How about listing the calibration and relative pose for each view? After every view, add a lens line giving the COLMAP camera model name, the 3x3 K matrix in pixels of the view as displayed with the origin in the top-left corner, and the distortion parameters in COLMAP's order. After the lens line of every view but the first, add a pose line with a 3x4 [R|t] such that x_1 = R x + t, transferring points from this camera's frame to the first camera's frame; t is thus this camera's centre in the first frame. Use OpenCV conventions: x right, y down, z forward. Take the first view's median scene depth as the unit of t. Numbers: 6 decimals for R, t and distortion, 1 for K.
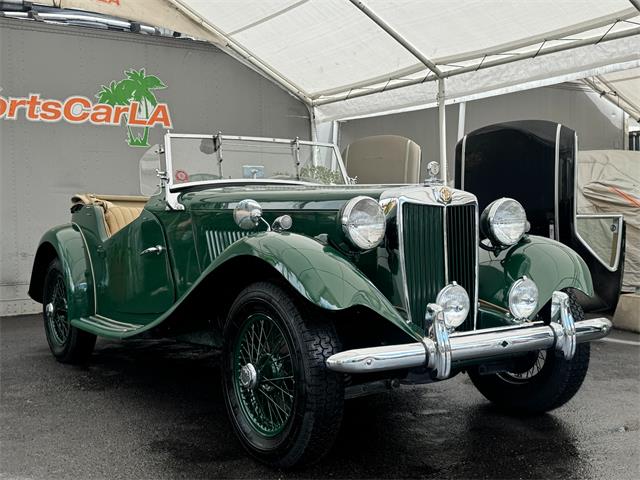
lens RADIAL K [[780.8, 0, 317.0], [0, 780.8, 250.4], [0, 0, 1]] dist [0.093278, 0.000000]
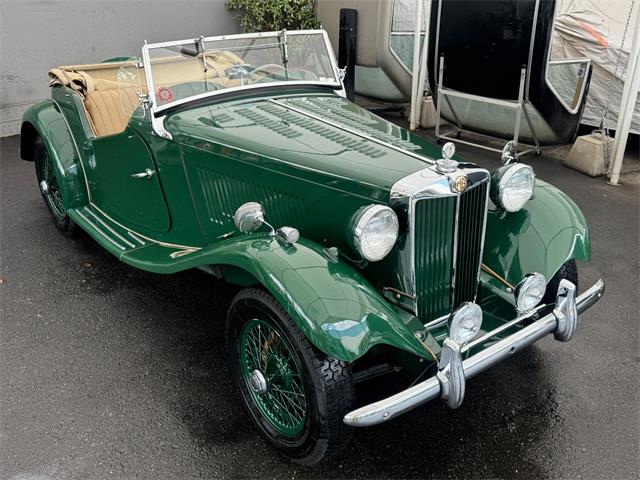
lens RADIAL K [[649.2, 0, 317.9], [0, 649.2, 246.5], [0, 0, 1]] dist [0.011882, 0.000000]
pose [[0.998317, -0.019971, 0.054443, -0.033663], [-0.002555, 0.922766, 0.385353, -0.205019], [-0.057934, -0.384844, 0.921162, 0.190855]]
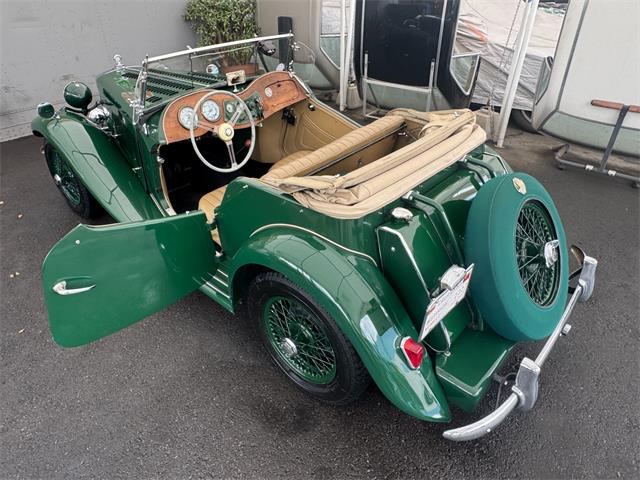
lens RADIAL K [[424.4, 0, 314.8], [0, 424.4, 244.7], [0, 0, 1]] dist [-0.019732, 0.001269]
pose [[0.971497, -0.134050, 0.195508, -0.123274], [0.013554, 0.854815, 0.518755, -0.203226], [-0.236662, -0.501319, 0.832268, 0.389508]]
